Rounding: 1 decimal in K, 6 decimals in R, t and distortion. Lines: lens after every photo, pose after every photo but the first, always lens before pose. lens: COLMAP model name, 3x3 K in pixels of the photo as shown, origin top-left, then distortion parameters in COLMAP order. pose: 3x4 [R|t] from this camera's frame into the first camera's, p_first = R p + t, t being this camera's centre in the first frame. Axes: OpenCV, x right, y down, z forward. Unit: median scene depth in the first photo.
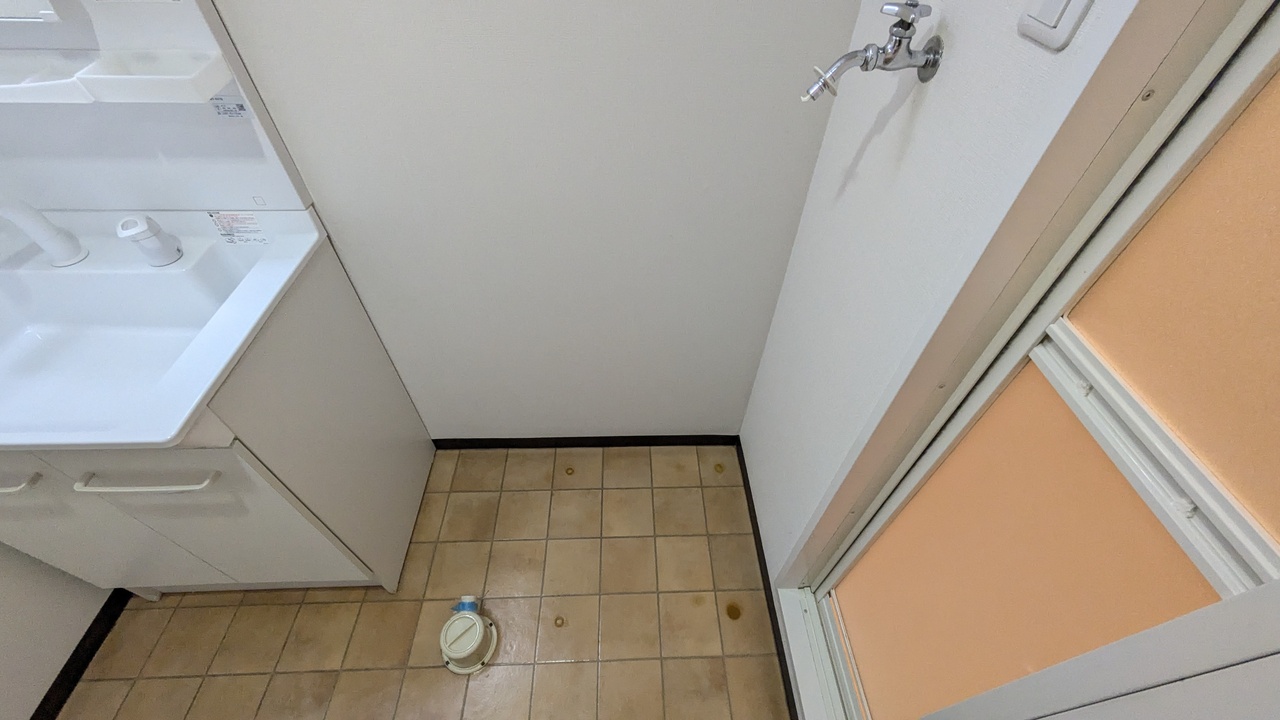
lens RADIAL K [[500.2, 0, 645.9], [0, 500.2, 358.2], [0, 0, 1]] dist [0.000127, 0.000445]
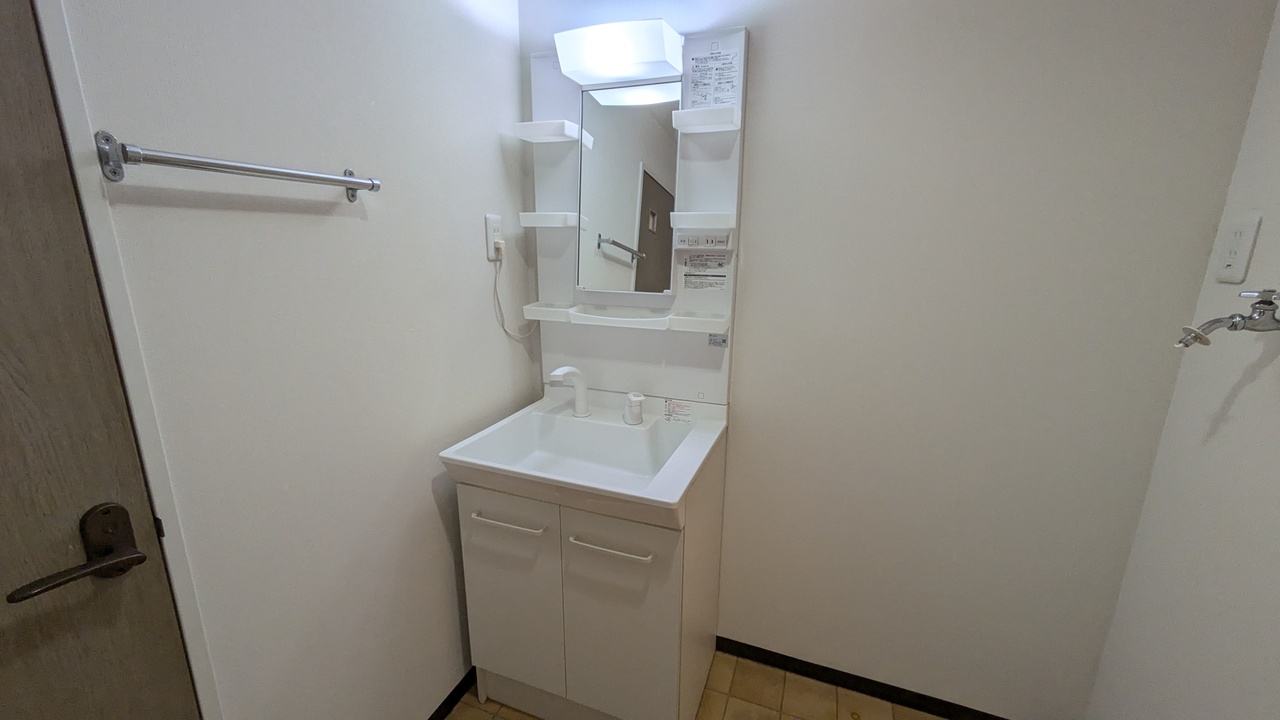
lens RADIAL K [[500.2, 0, 643.2], [0, 500.2, 361.9], [0, 0, 1]] dist [0.000127, 0.000445]
pose [[0.920593, 0.076430, -0.382972, -0.258815], [-0.274098, 0.824985, -0.494237, 0.308352], [0.278171, 0.559963, 0.780425, -0.239053]]
